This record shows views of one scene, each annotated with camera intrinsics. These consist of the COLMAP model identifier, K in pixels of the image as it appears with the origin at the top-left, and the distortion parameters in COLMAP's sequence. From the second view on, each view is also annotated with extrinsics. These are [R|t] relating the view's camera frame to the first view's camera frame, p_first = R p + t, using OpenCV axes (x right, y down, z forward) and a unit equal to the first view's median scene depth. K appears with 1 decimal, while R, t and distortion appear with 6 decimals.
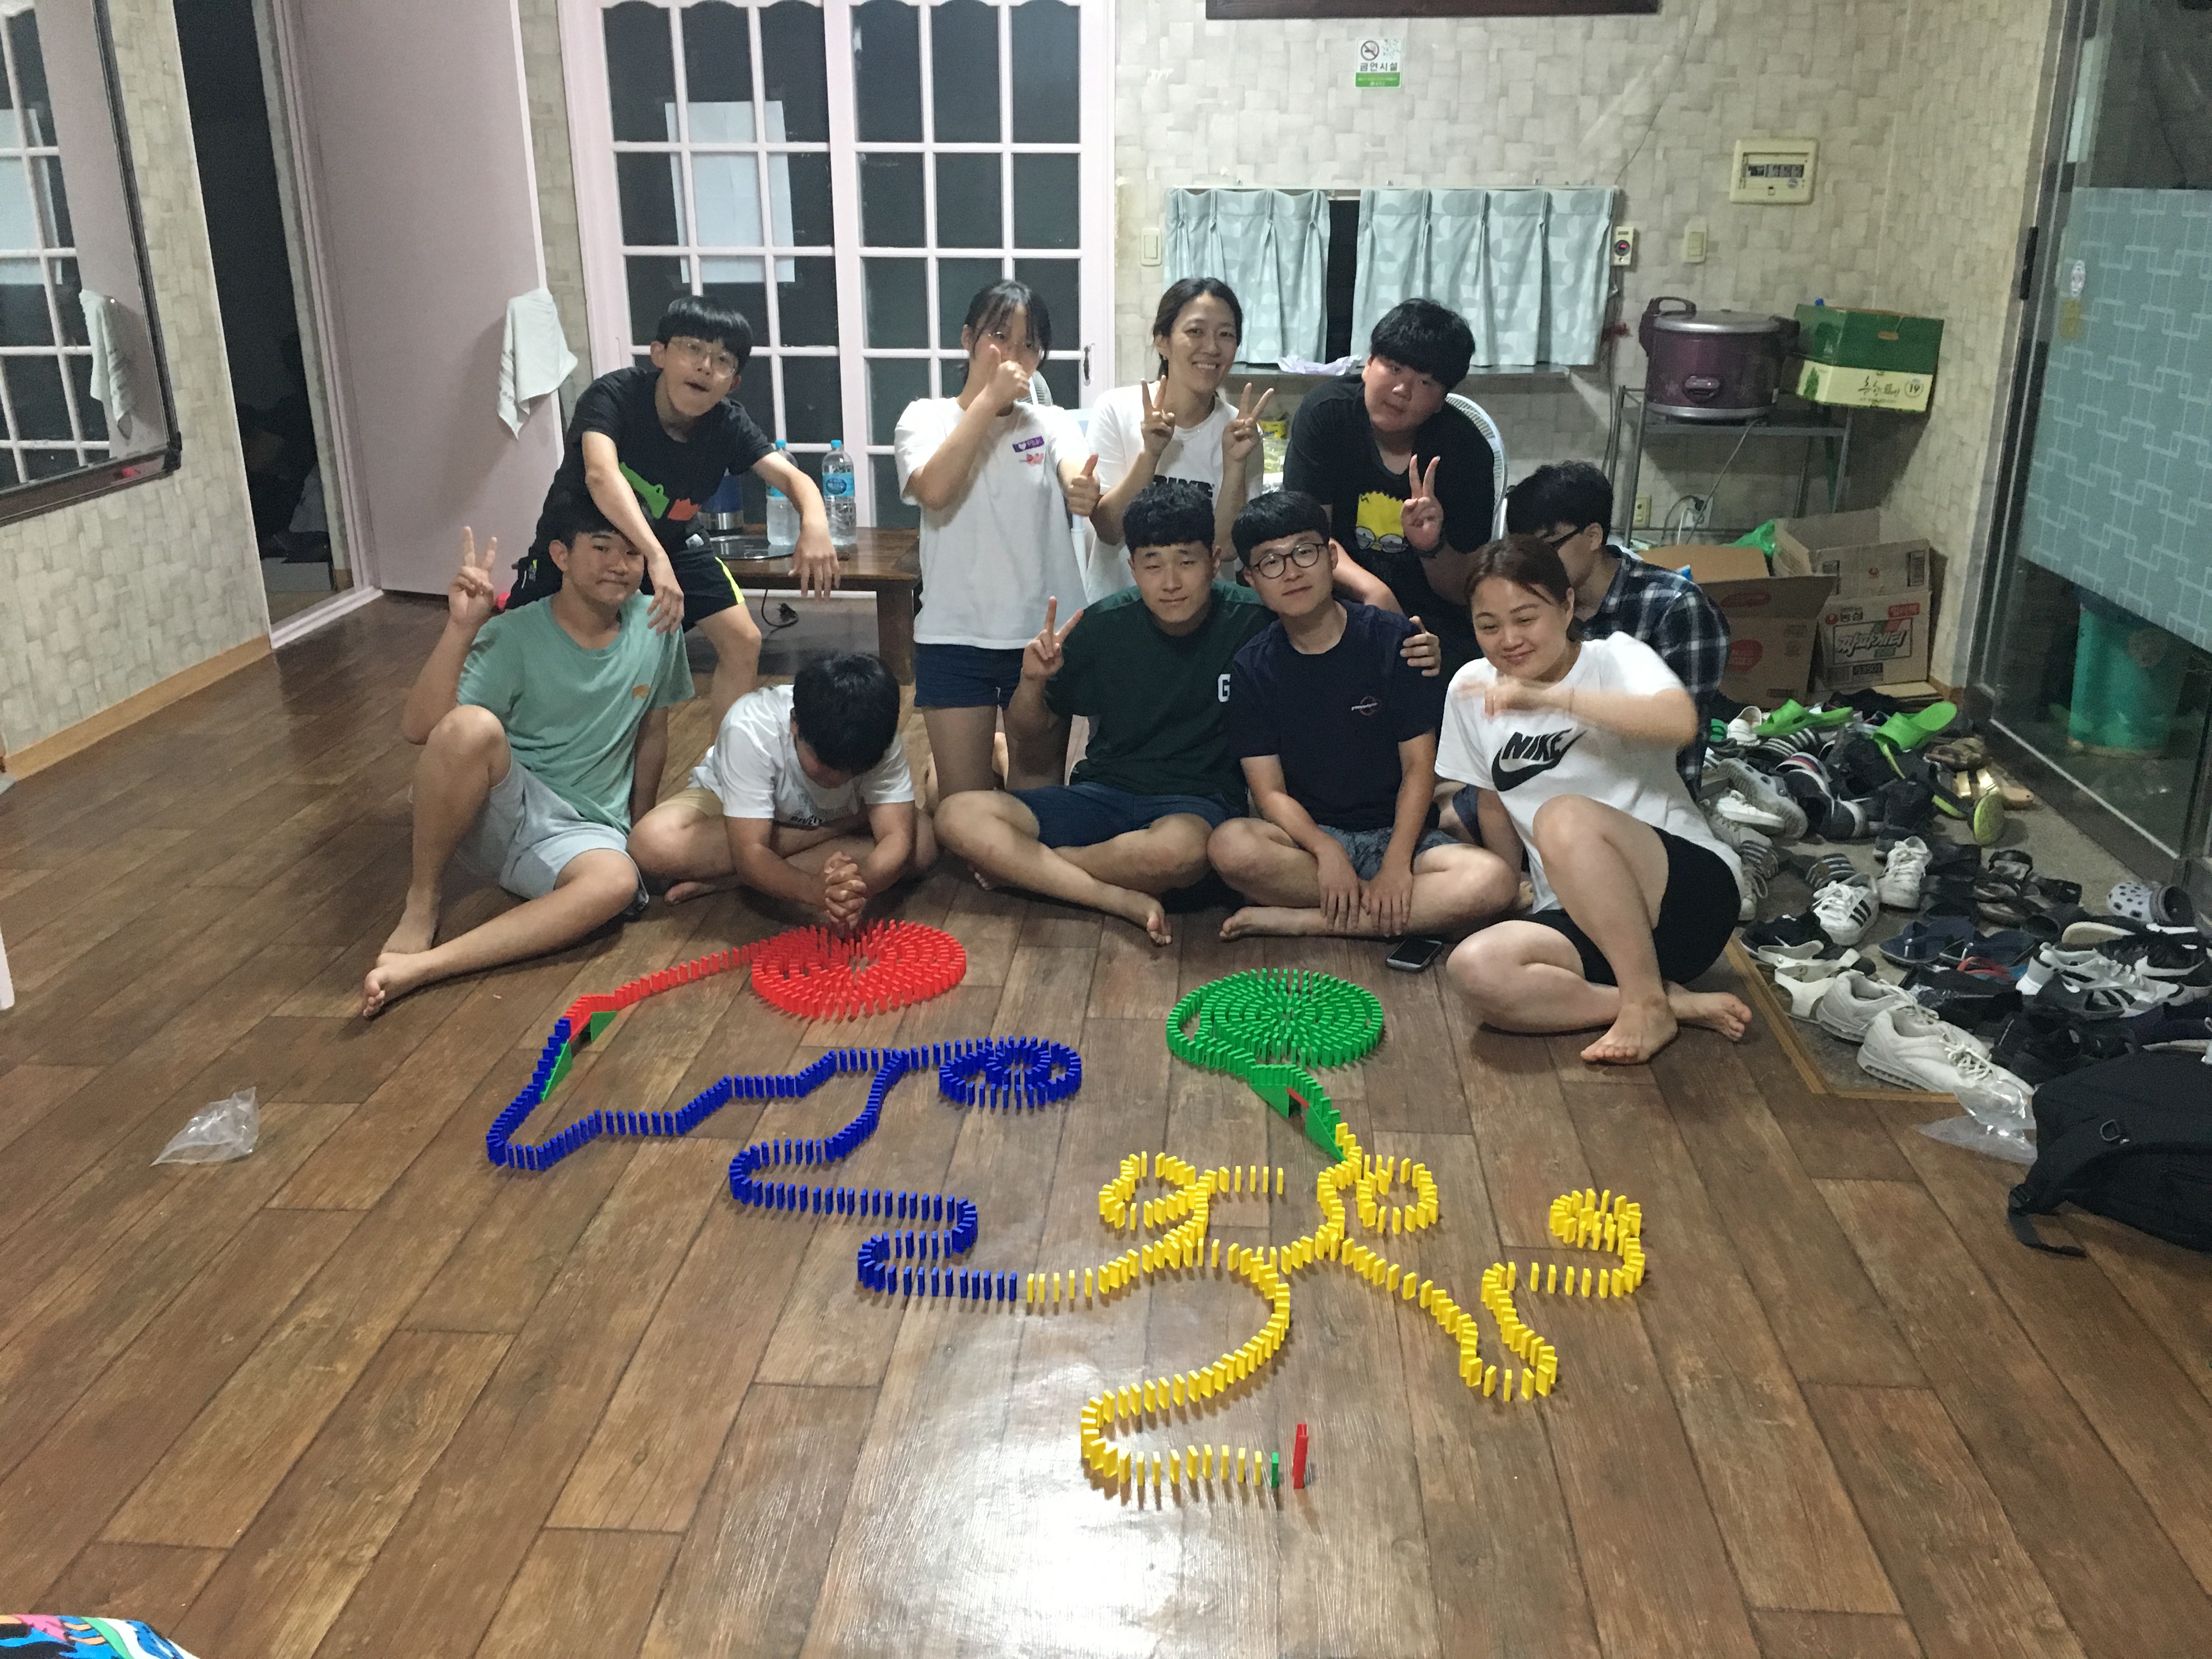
lens RADIAL K [[1892.3, 0, 1103.2], [0, 1892.3, 833.8], [0, 0, 1]] dist [0.070261, -0.089462]
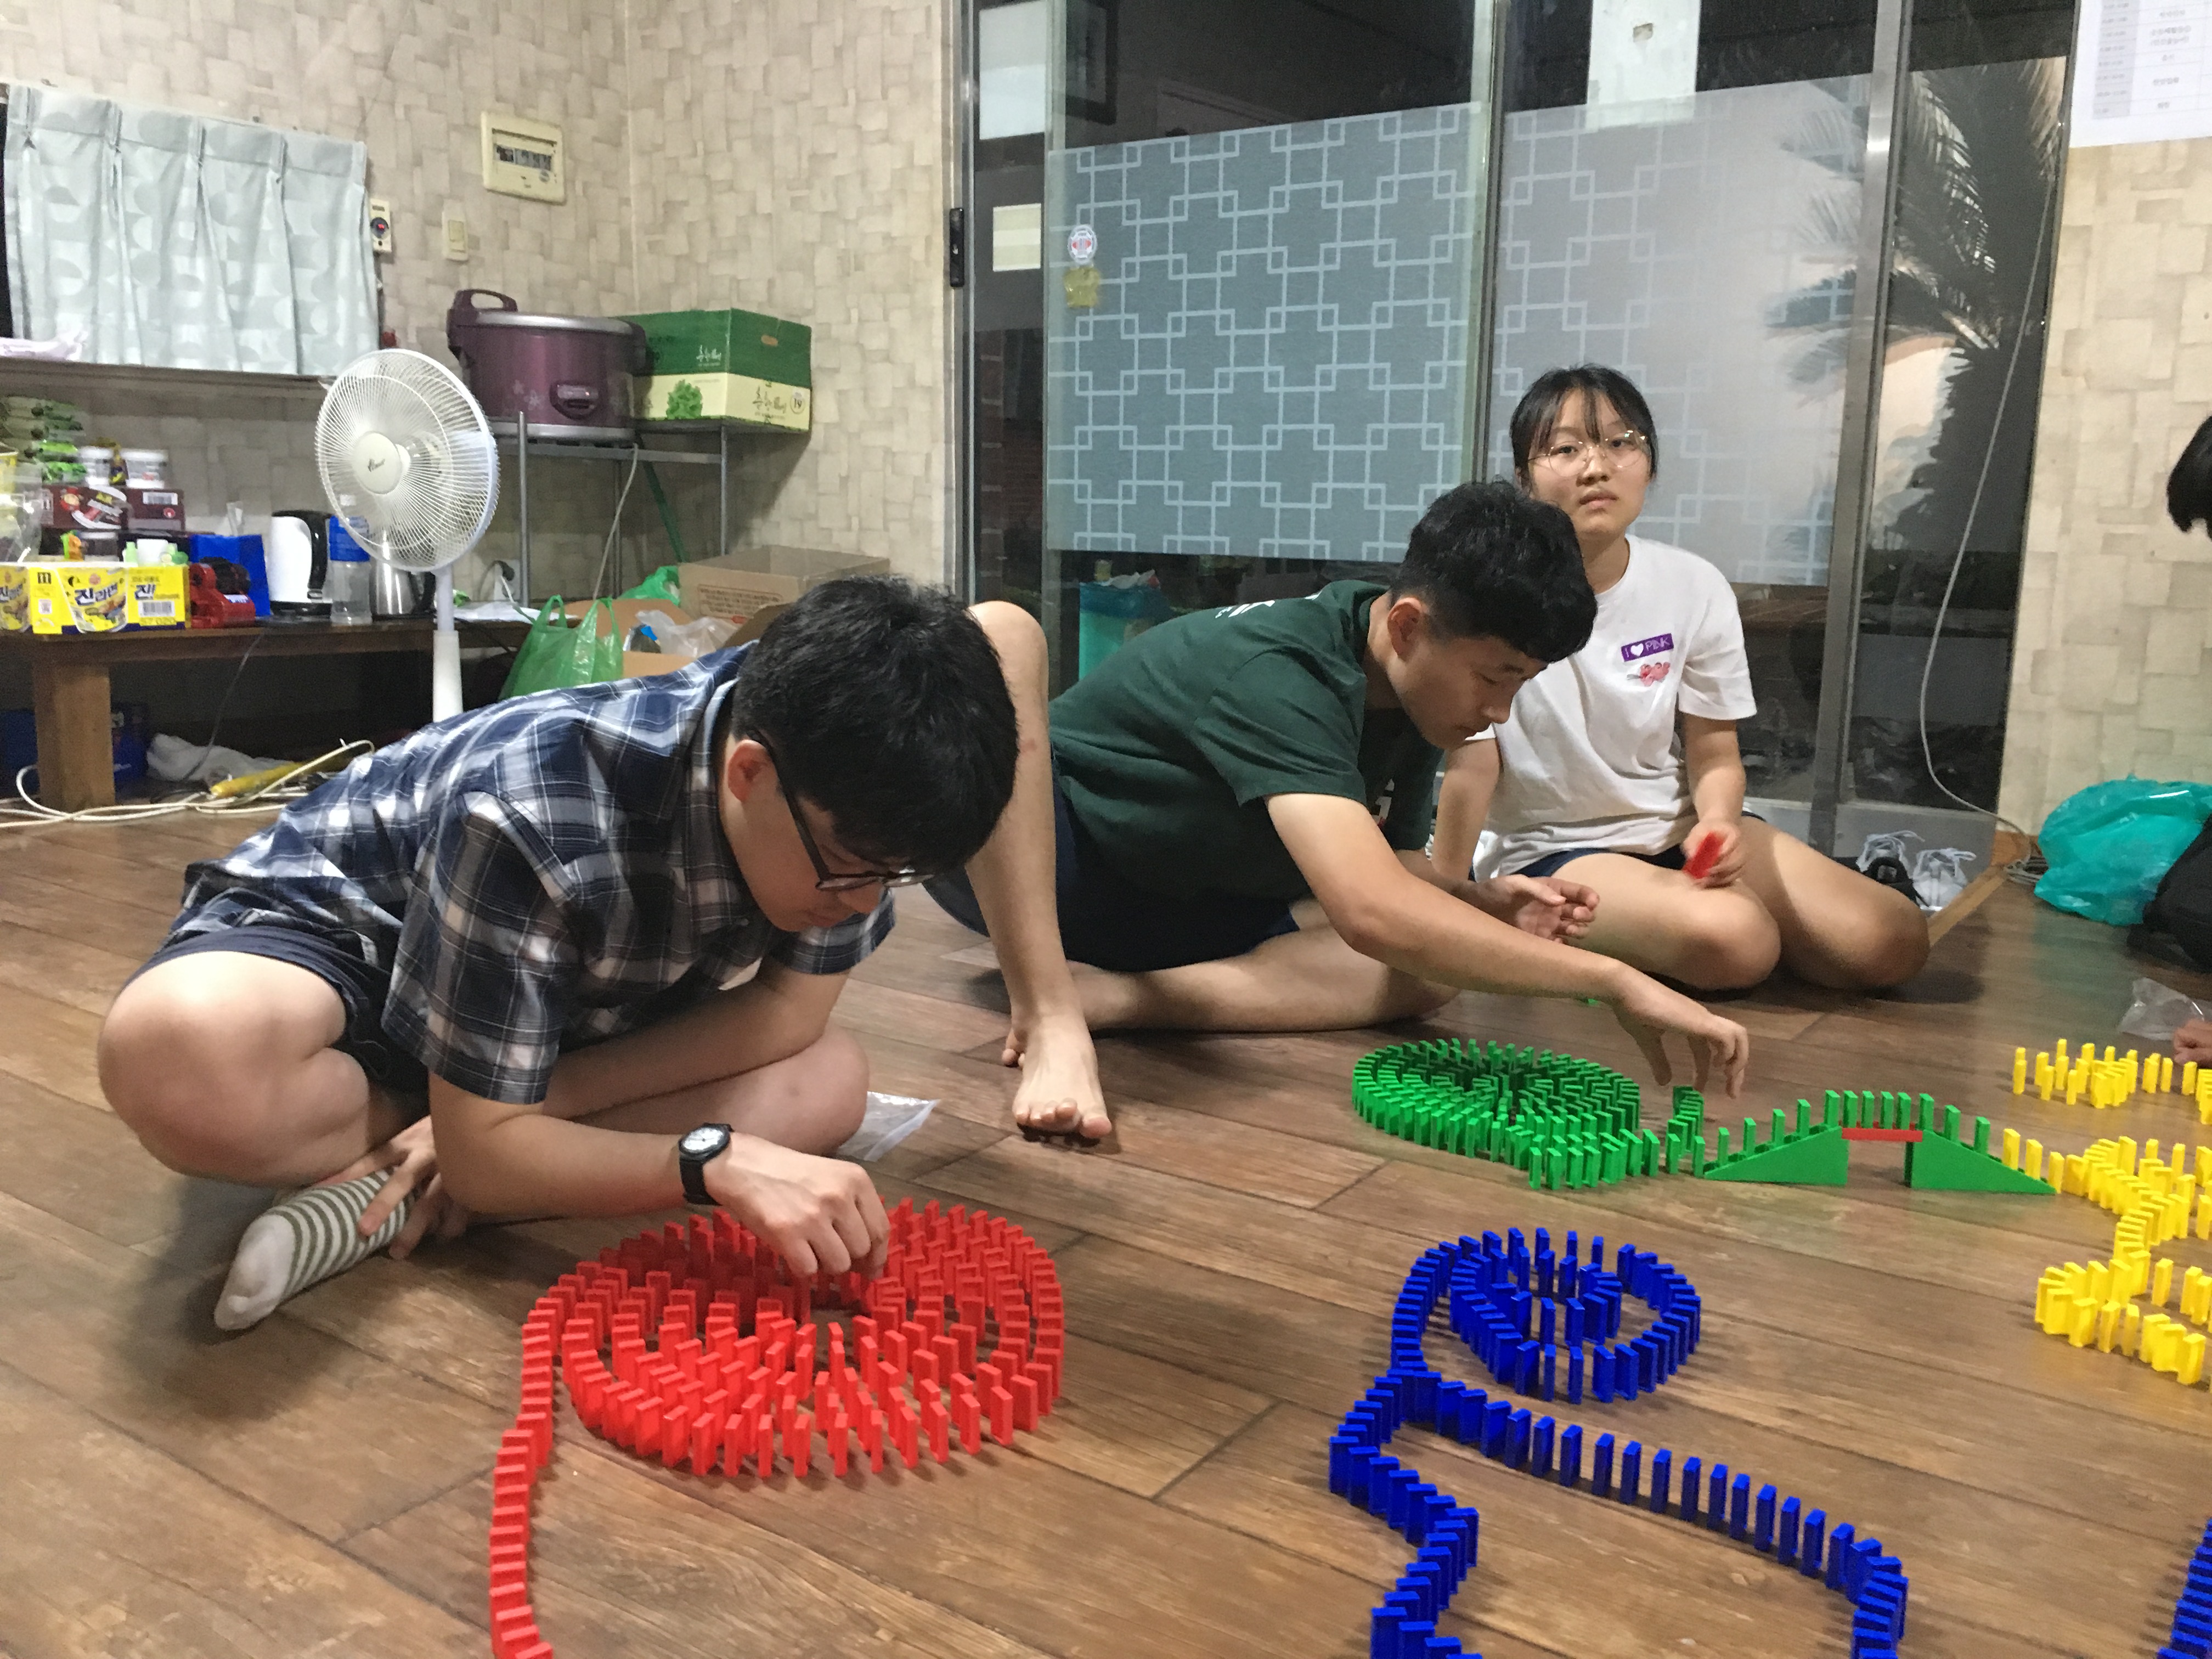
lens RADIAL K [[1892.3, 0, 1106.9], [0, 1892.3, 827.0], [0, 0, 1]] dist [0.070261, -0.089462]
pose [[0.510100, -0.141752, 0.848354, -0.251914], [0.266146, 0.963932, 0.001036, -0.007928], [-0.817903, 0.225257, 0.529428, 0.433118]]
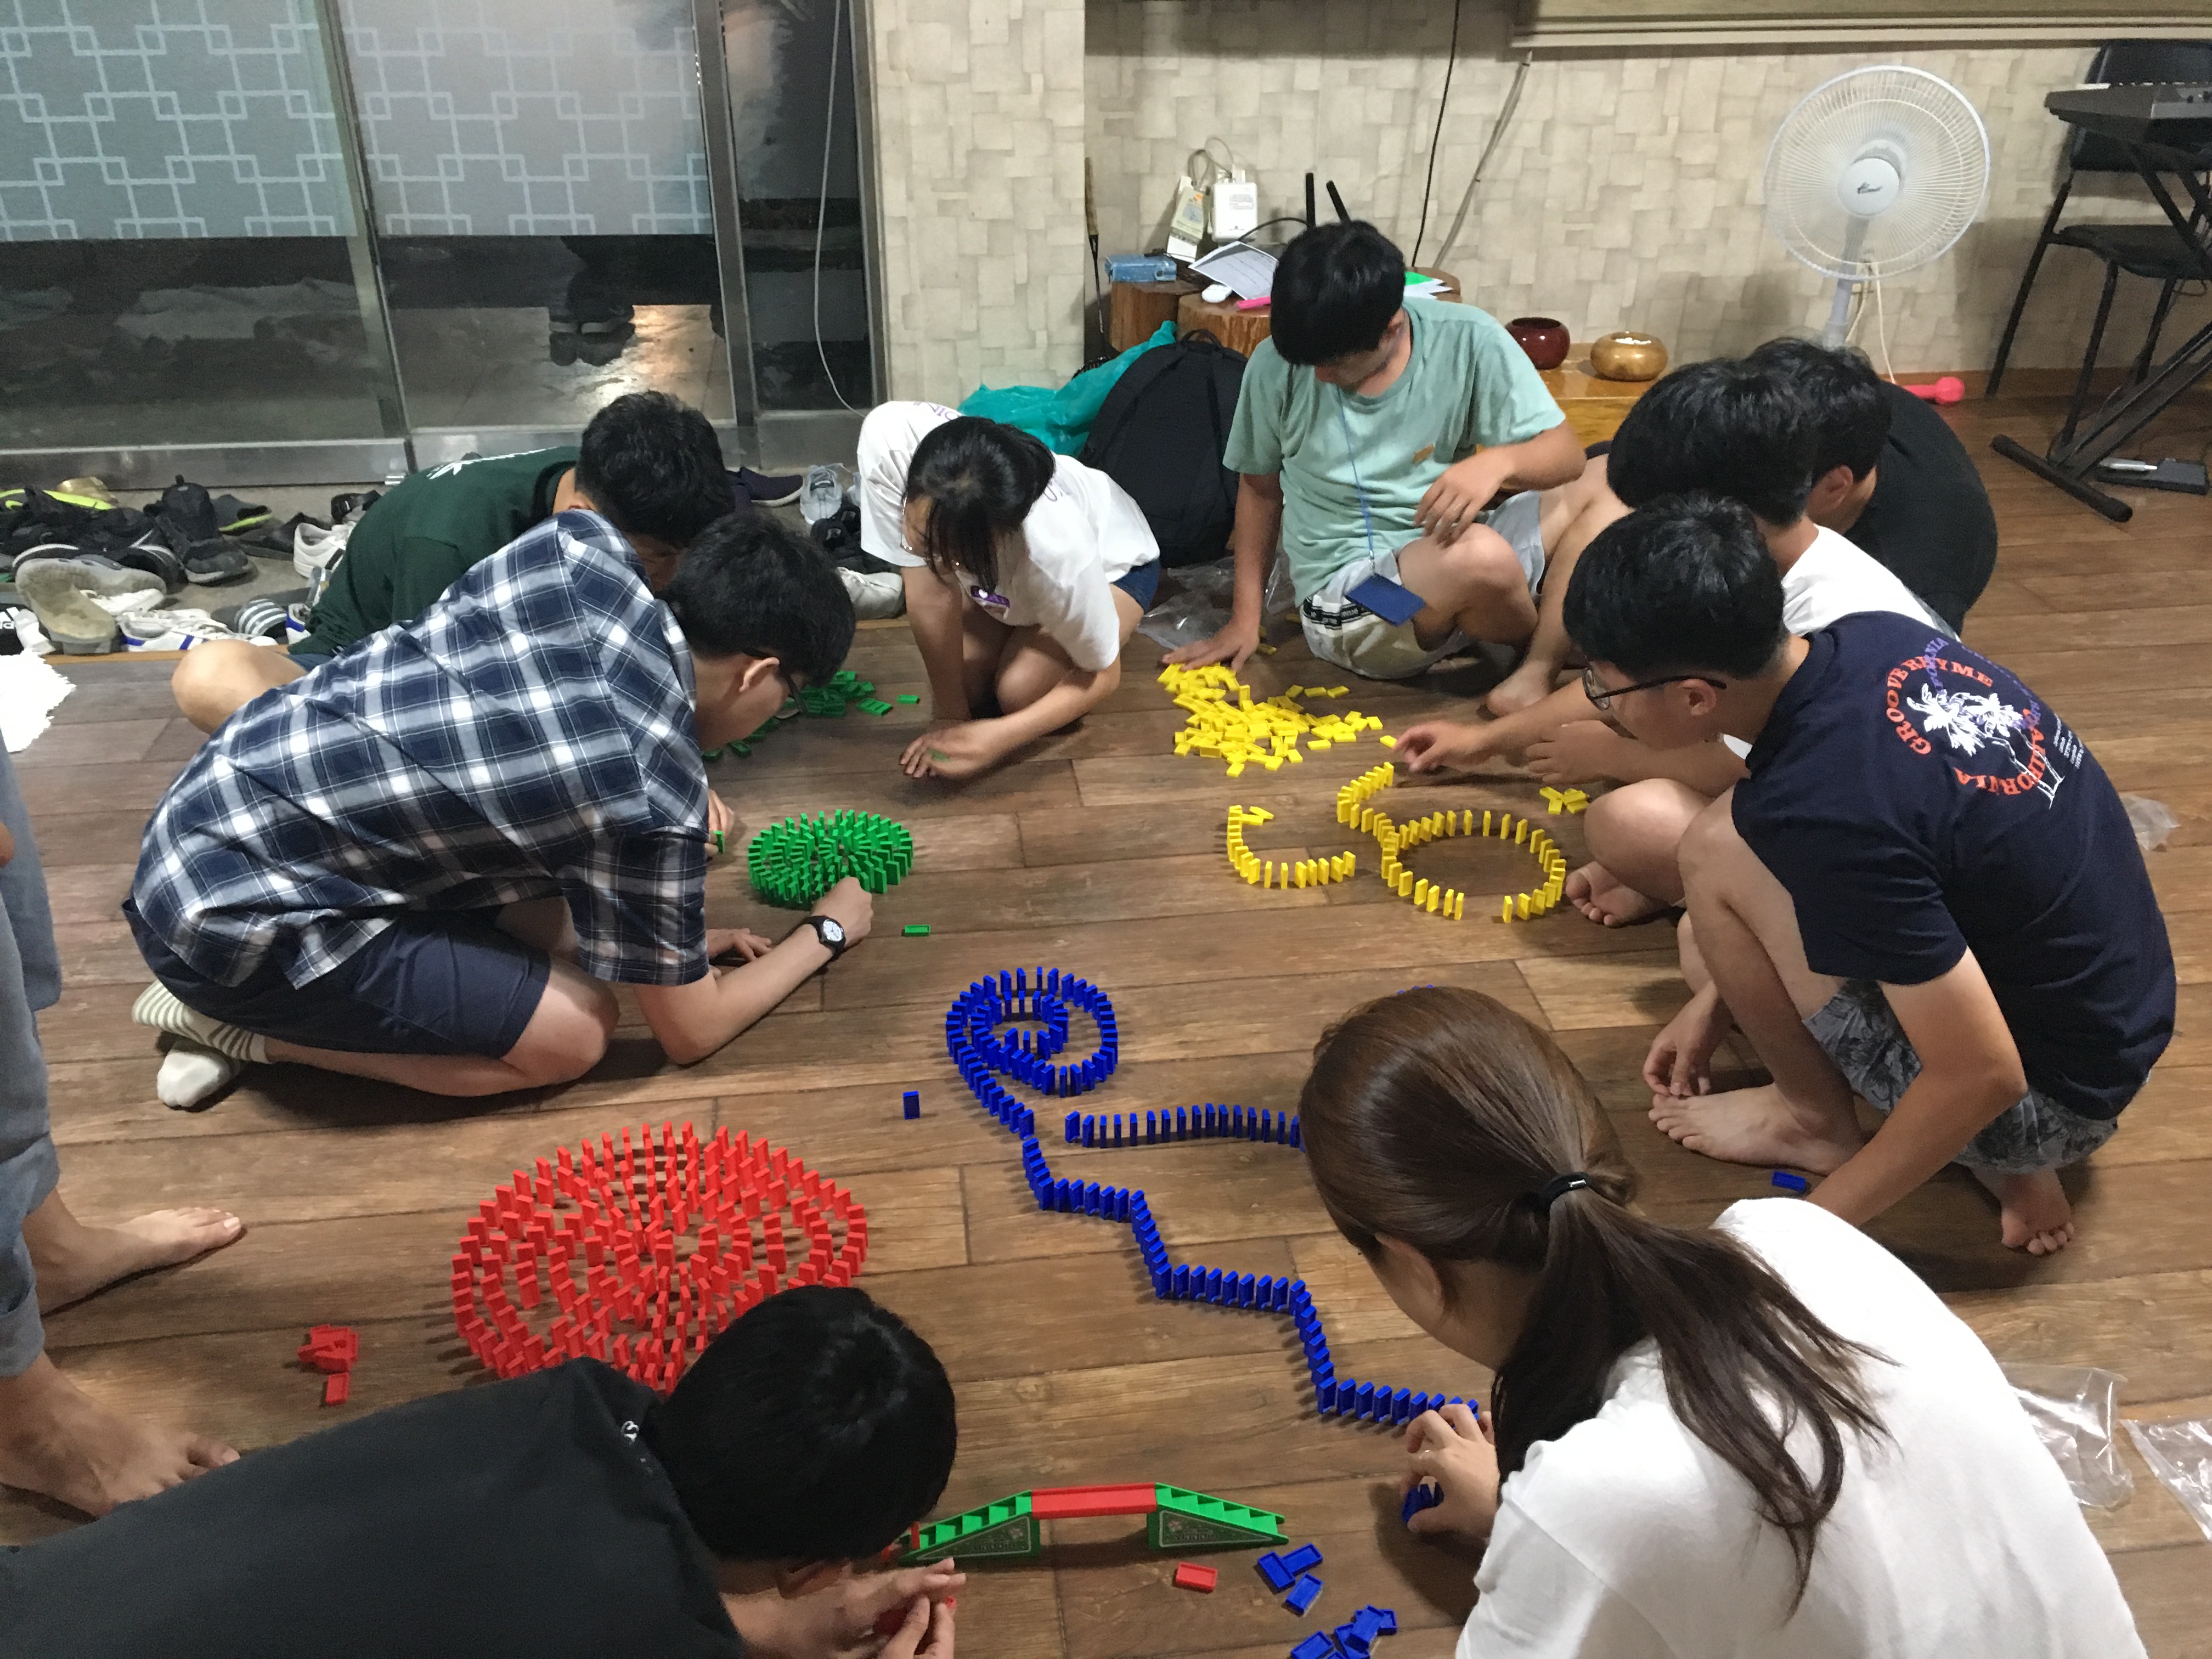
lens RADIAL K [[1892.3, 0, 1105.2], [0, 1892.3, 832.3], [0, 0, 1]] dist [0.070261, -0.089462]
pose [[-0.206202, -0.489761, 0.847121, -0.346867], [0.313123, 0.787178, 0.531324, -0.177510], [-0.927057, 0.374813, -0.008962, 0.505585]]
